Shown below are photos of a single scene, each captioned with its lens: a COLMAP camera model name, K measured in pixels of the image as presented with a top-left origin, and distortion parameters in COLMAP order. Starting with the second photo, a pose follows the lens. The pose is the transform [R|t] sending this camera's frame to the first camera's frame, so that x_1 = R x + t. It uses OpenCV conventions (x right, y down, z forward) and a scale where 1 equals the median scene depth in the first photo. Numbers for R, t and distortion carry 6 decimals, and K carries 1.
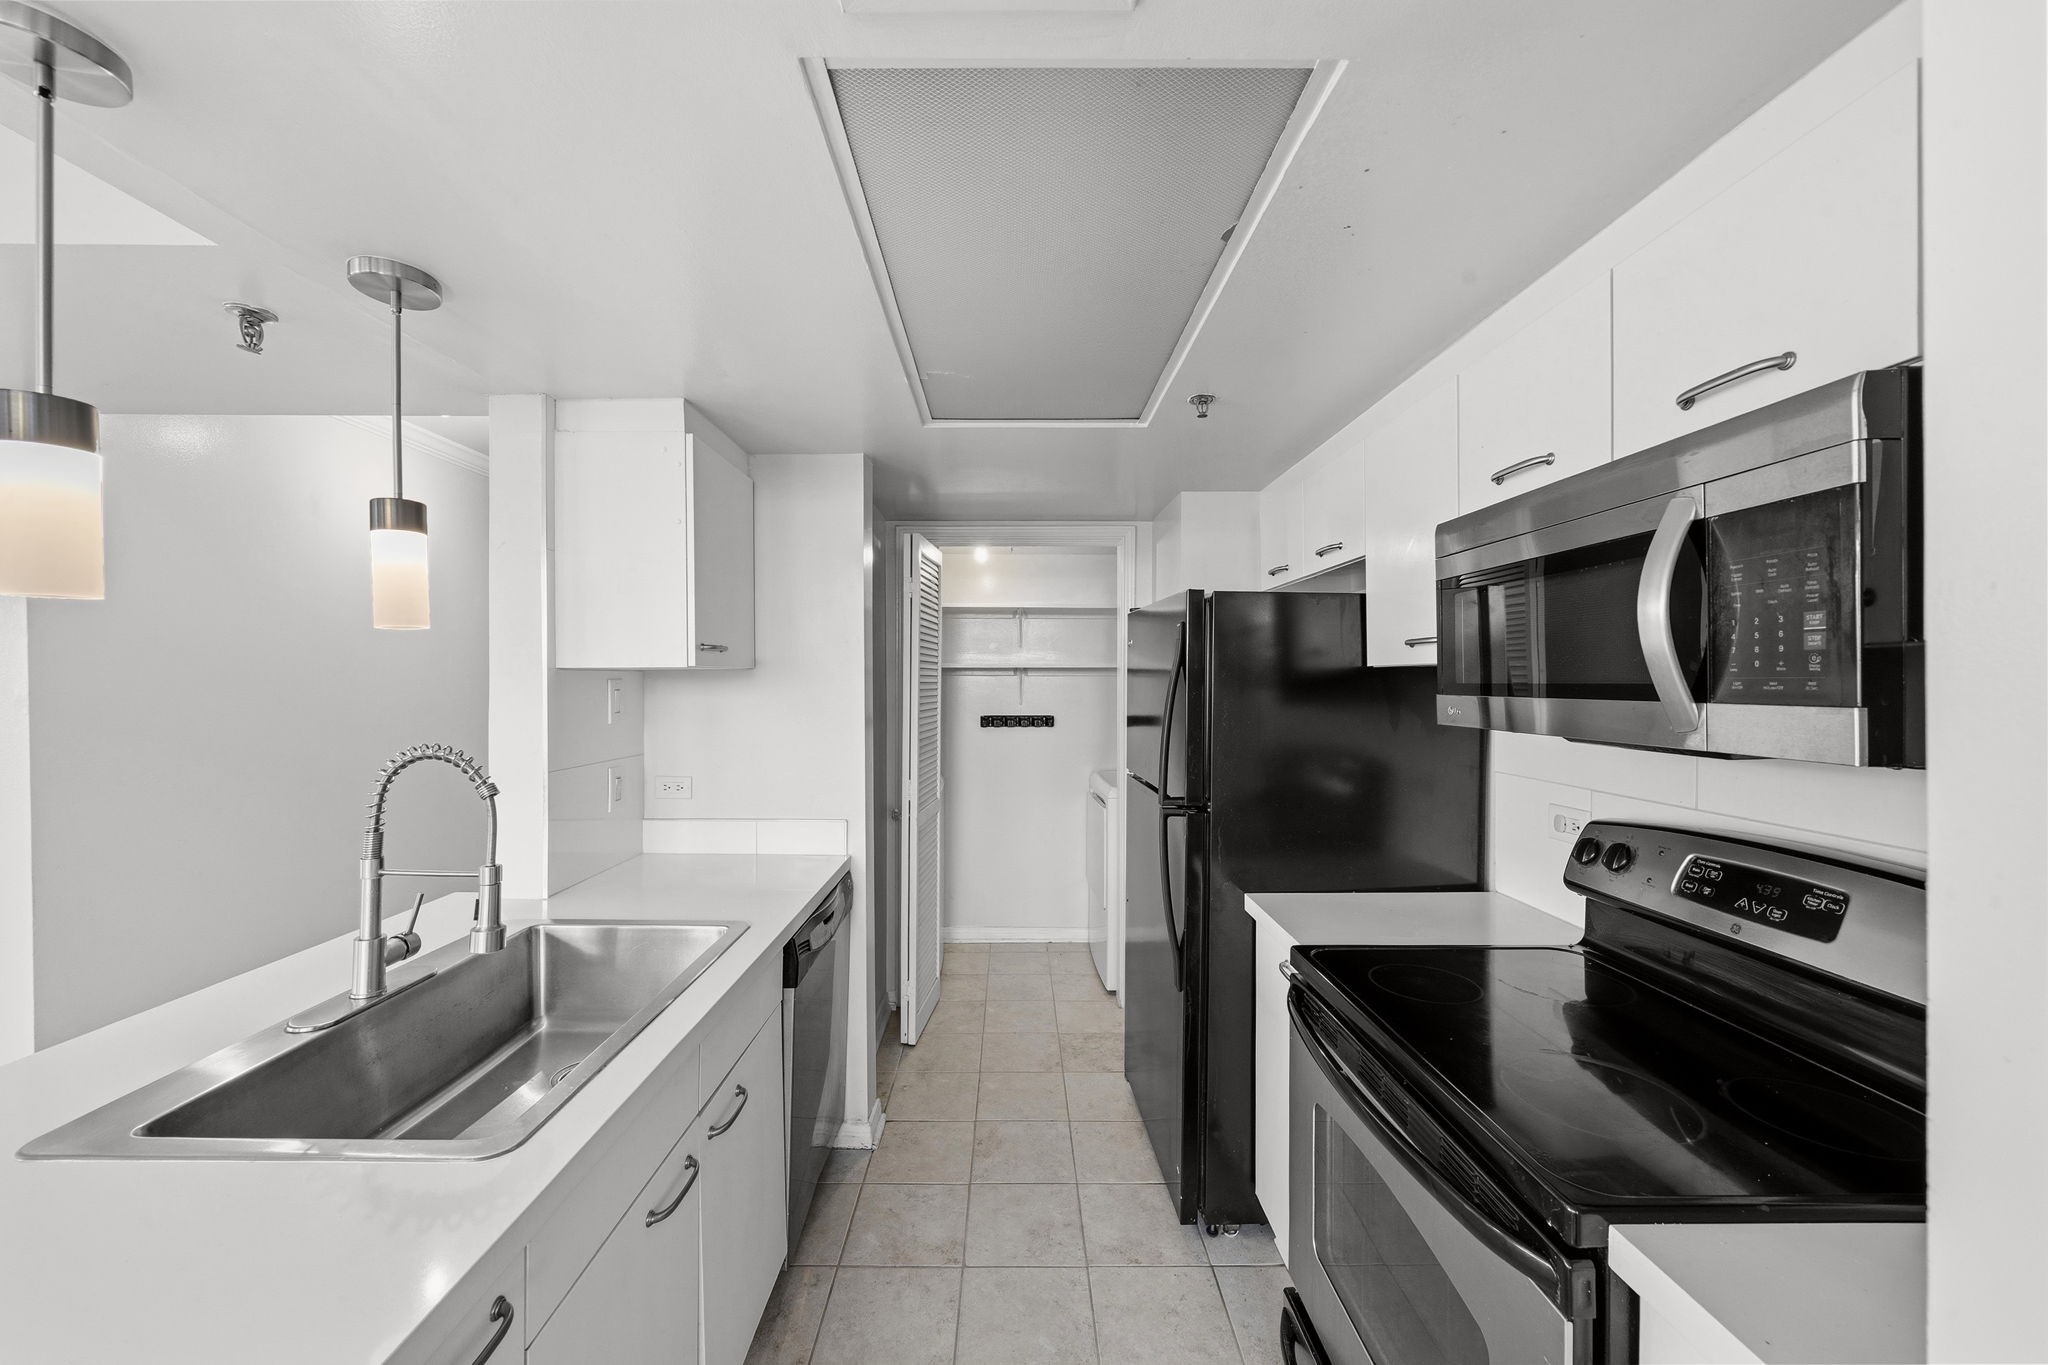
lens RADIAL K [[821.4, 0, 1024.0], [0, 821.4, 682.5], [0, 0, 1]] dist [-0.006881, -0.000172]
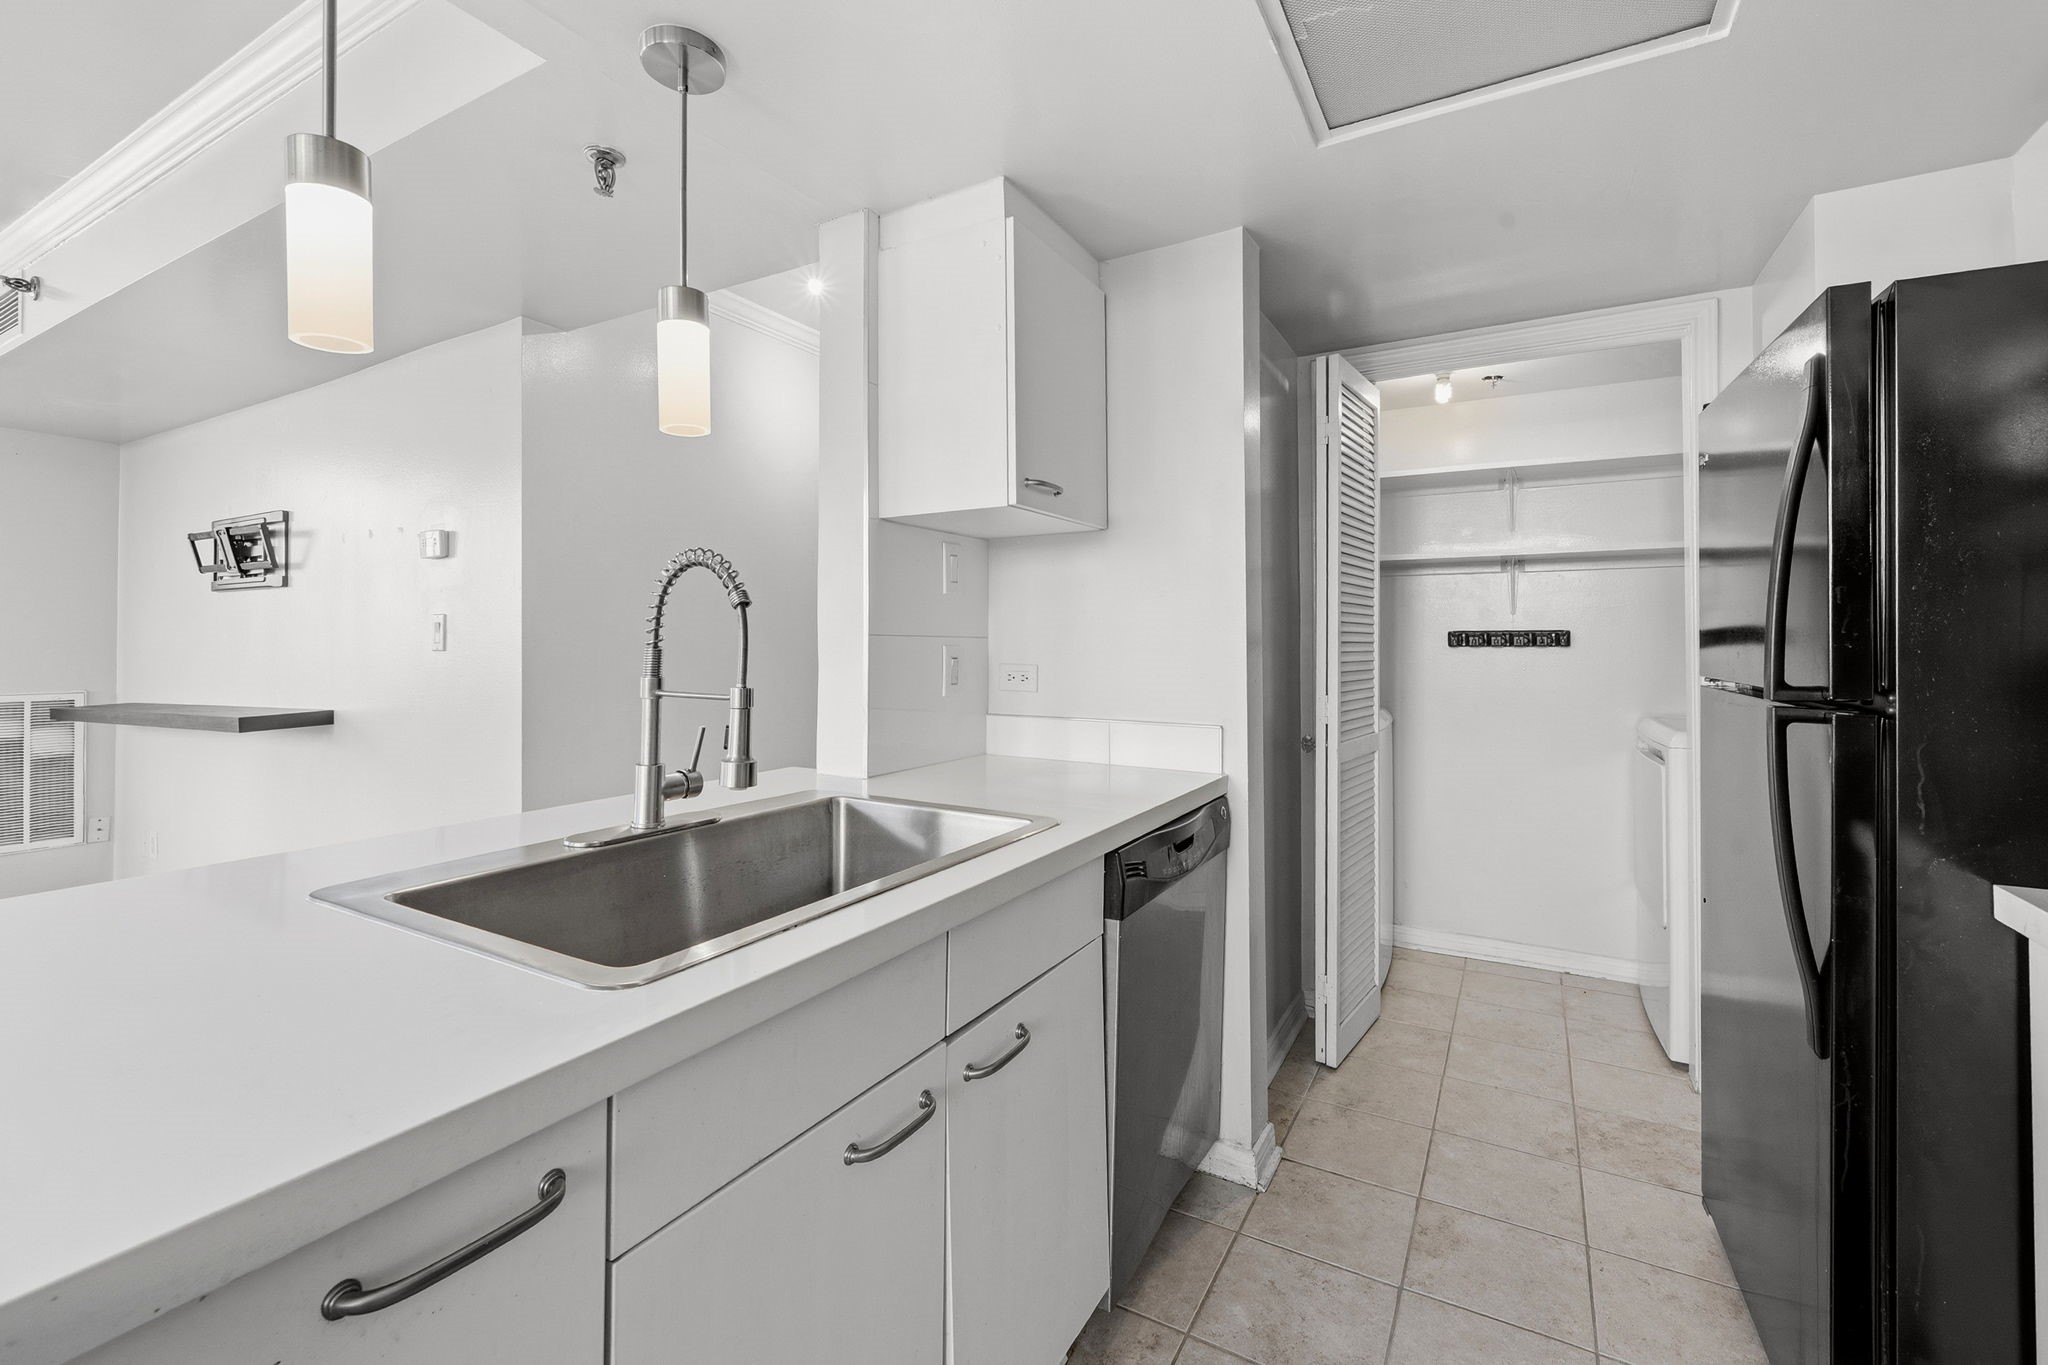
lens RADIAL K [[930.8, 0, 966.6], [0, 930.8, 619.7], [0, 0, 1]] dist [-0.003728, -0.000704]
pose [[0.848153, -0.006189, -0.529715, 0.034993], [-0.010366, 0.999546, -0.028276, 0.099855], [0.529649, 0.029473, 0.847704, 0.167066]]
